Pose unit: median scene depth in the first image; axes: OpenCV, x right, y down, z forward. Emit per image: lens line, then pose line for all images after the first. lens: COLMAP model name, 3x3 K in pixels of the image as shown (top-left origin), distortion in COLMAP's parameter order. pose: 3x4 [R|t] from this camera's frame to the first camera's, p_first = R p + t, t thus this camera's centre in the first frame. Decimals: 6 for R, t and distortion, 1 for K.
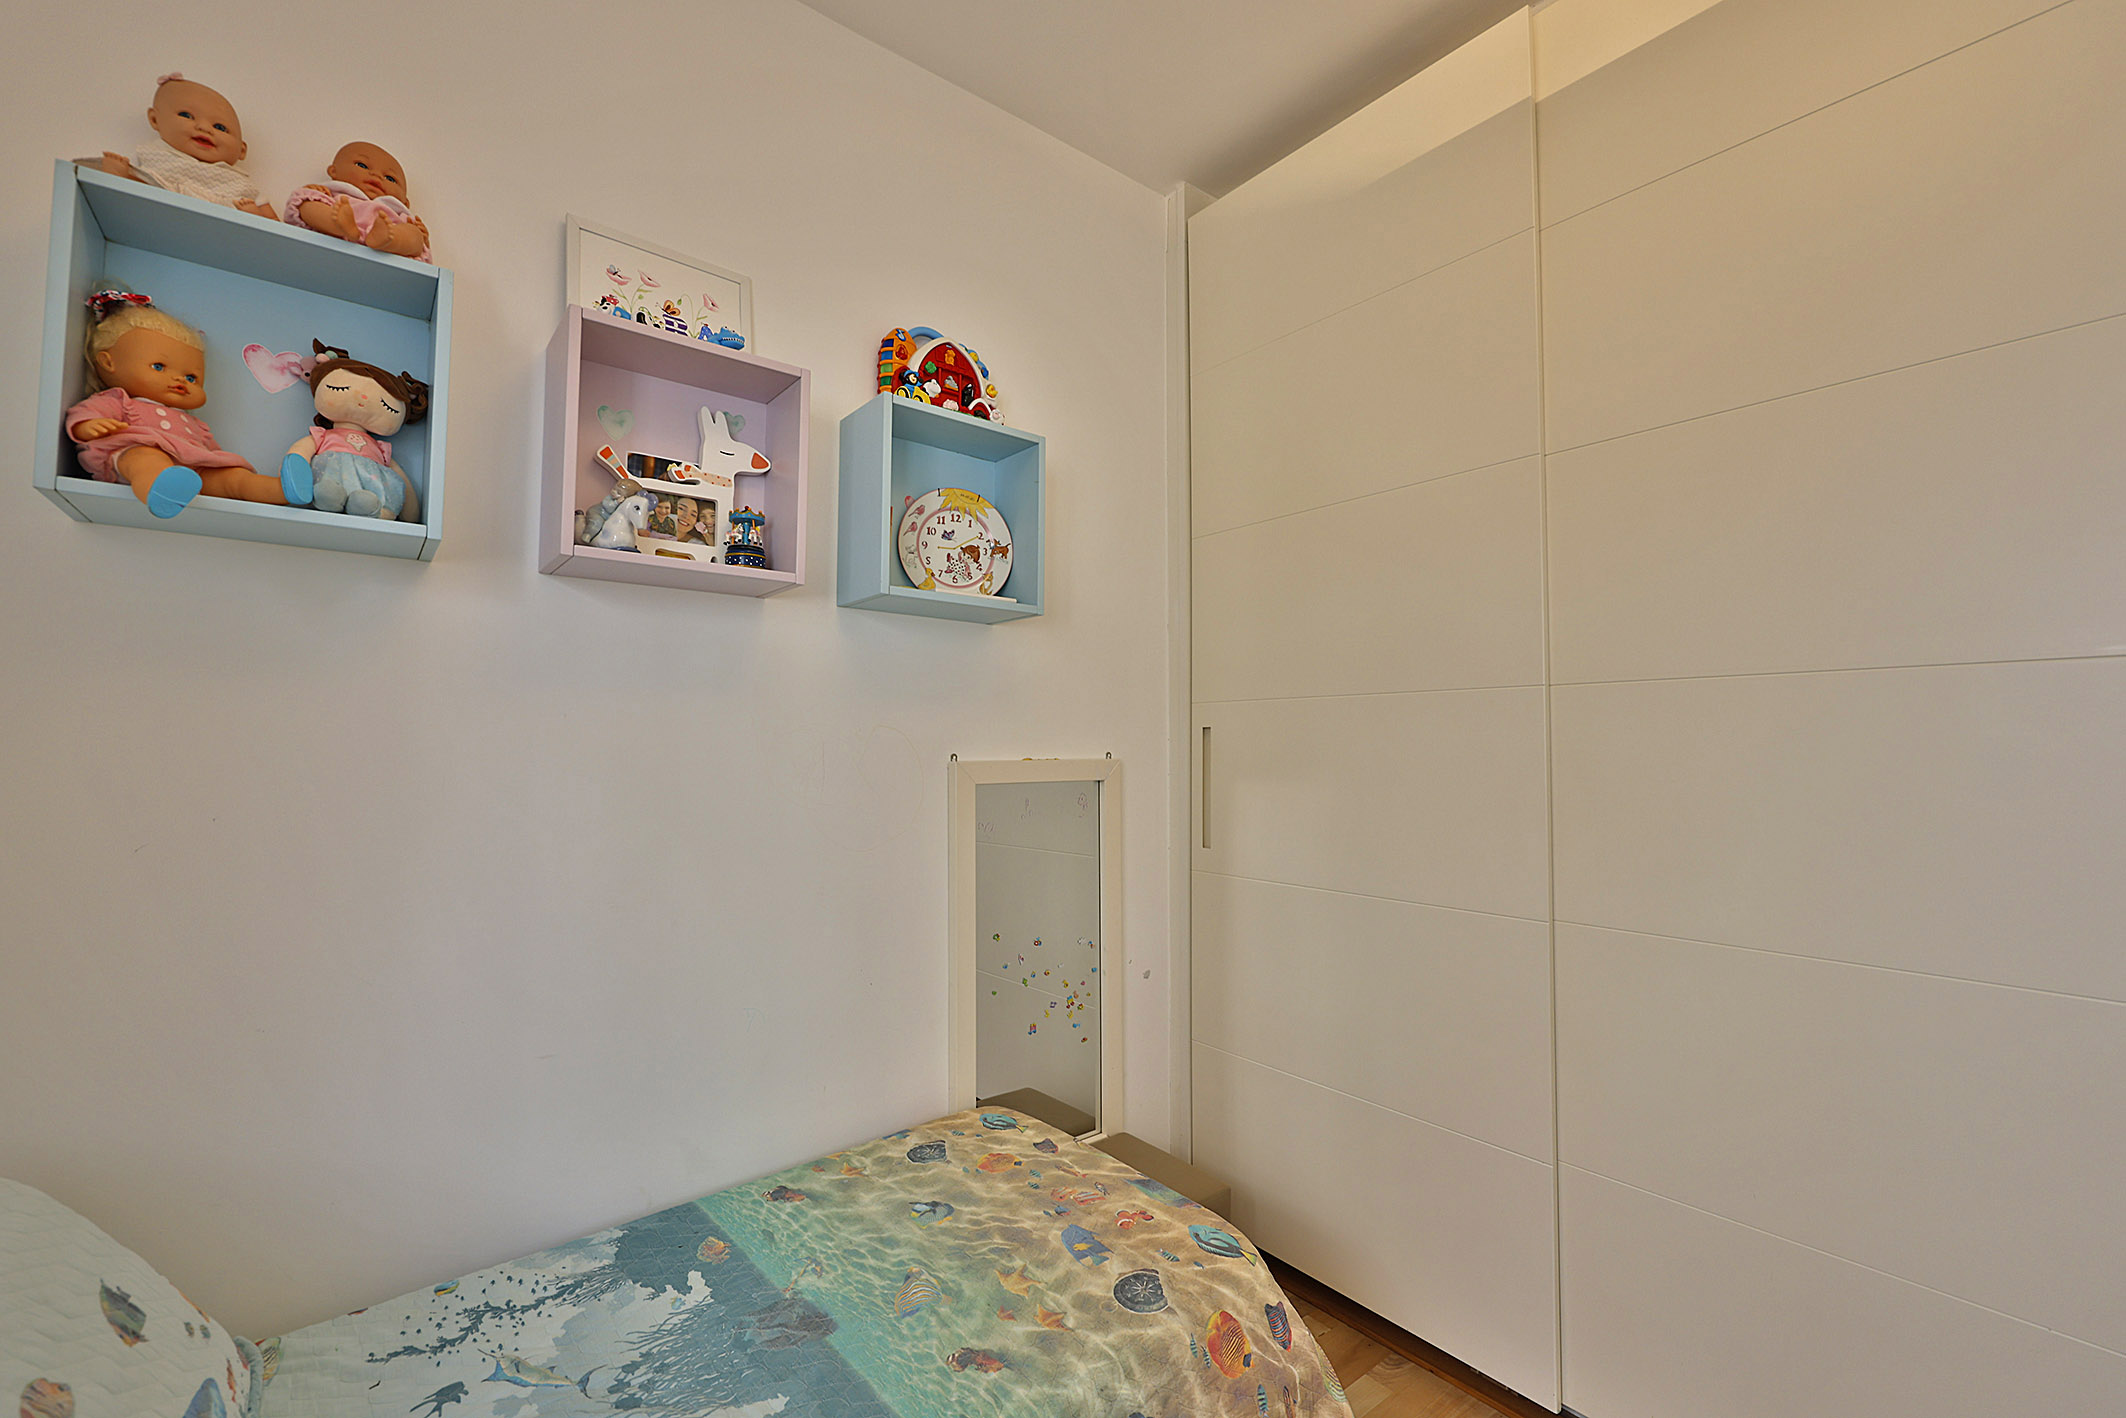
lens RADIAL K [[901.7, 0, 1061.0], [0, 901.7, 711.5], [0, 0, 1]] dist [-0.000497, -0.000475]
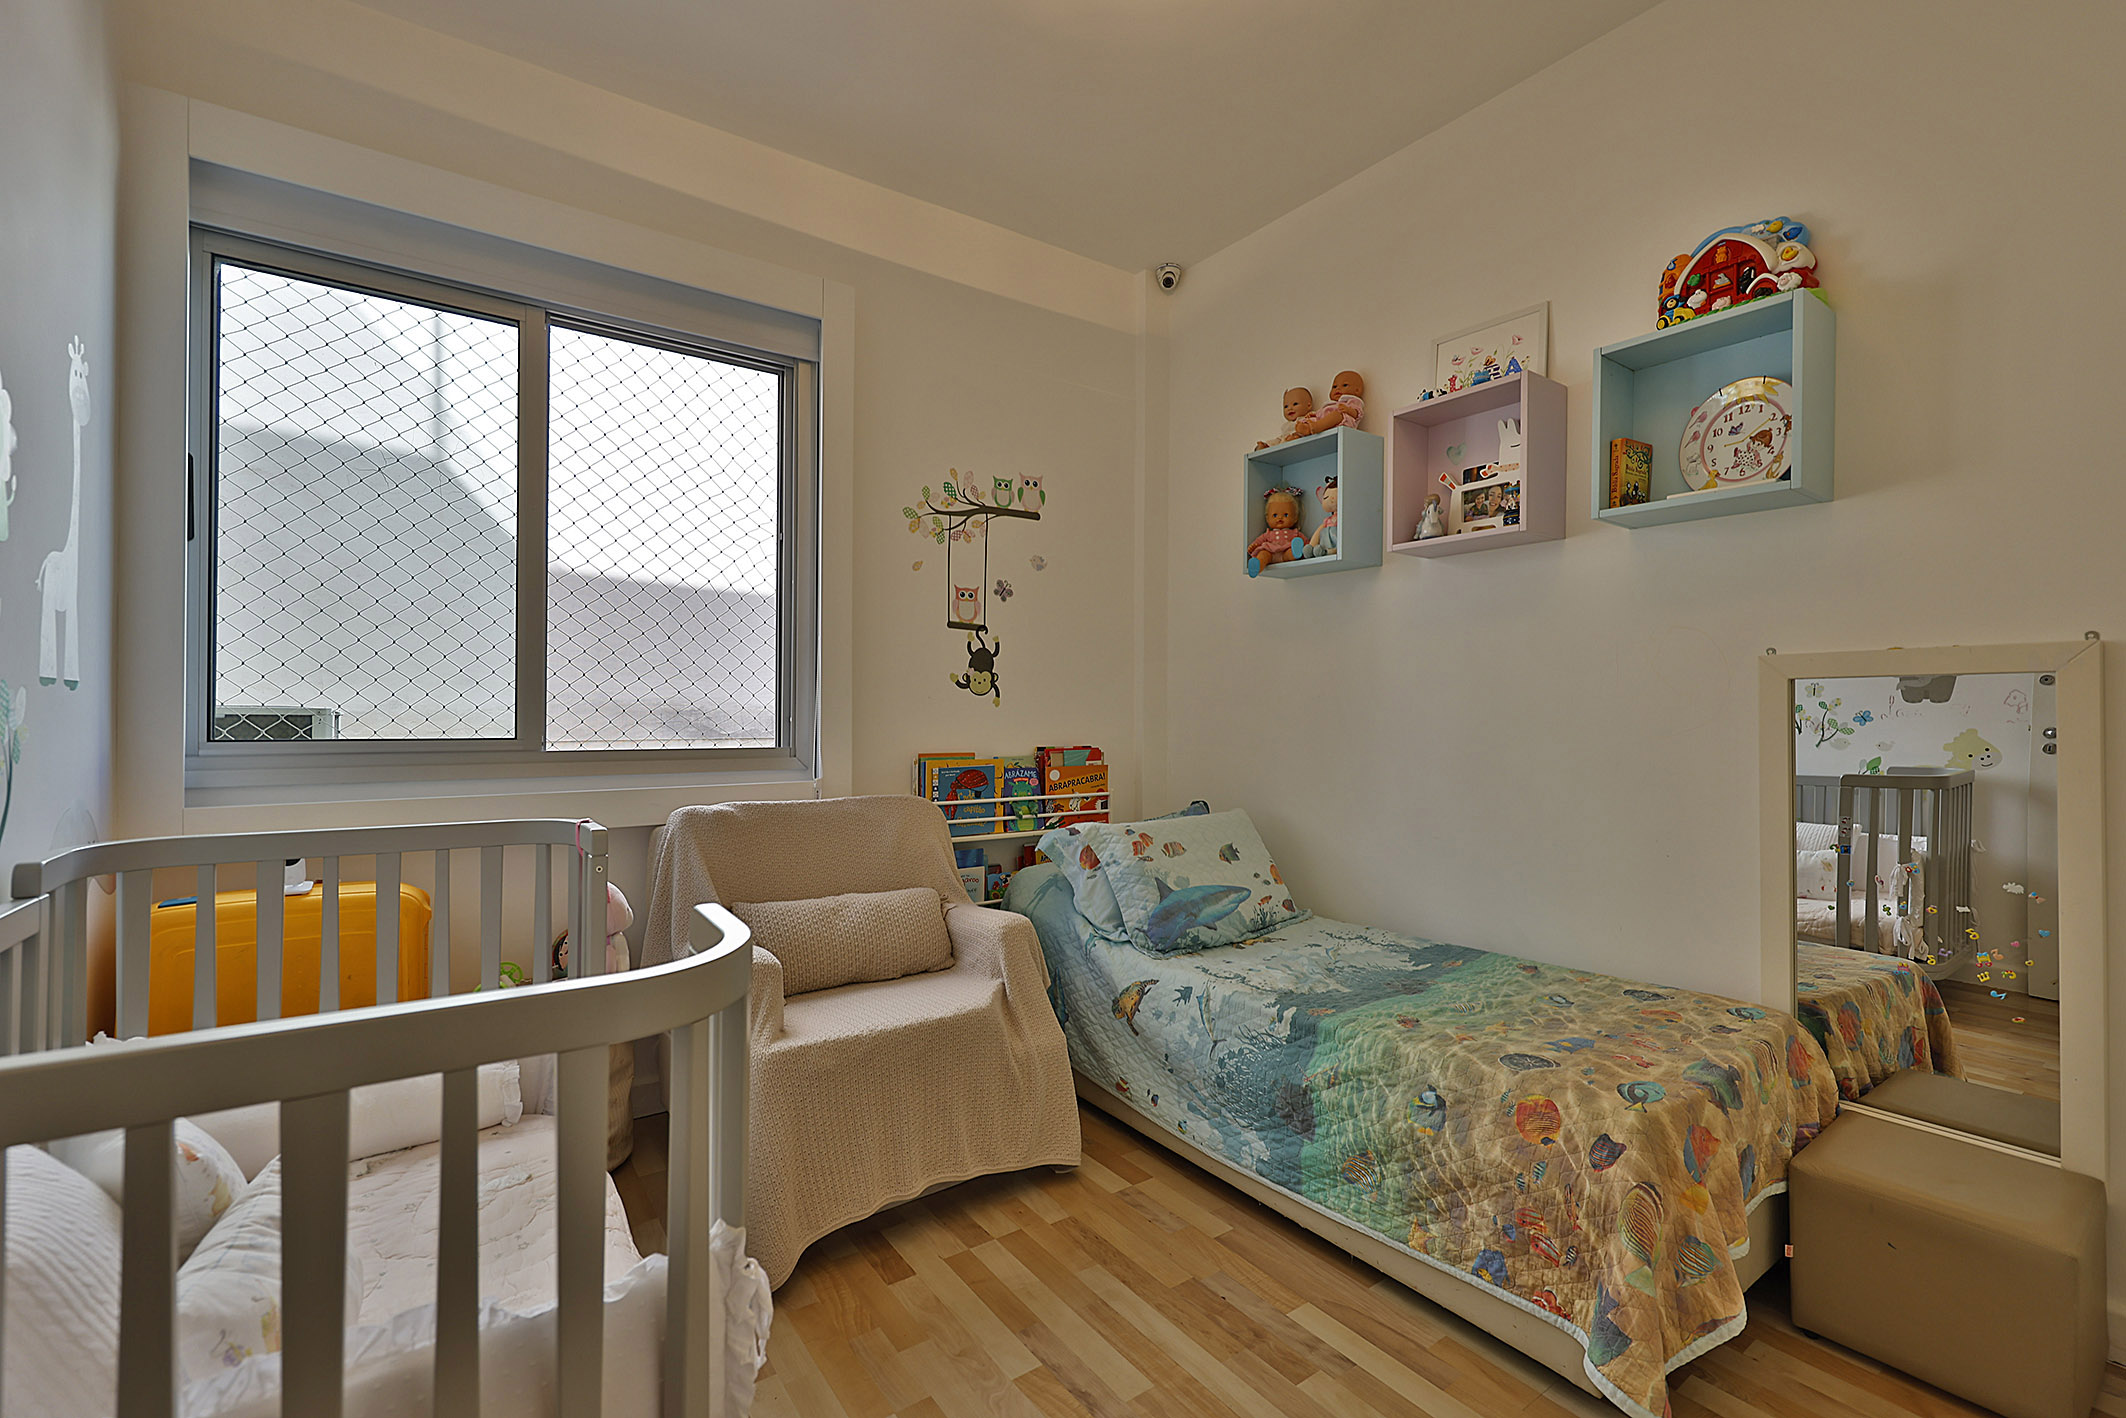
lens RADIAL K [[901.7, 0, 1061.0], [0, 901.7, 711.5], [0, 0, 1]] dist [-0.000497, -0.000475]
pose [[-0.052453, -0.002374, -0.998621, 1.074185], [0.039487, 0.999210, -0.004450, 0.107912], [0.997842, -0.039666, -0.052318, 0.344929]]
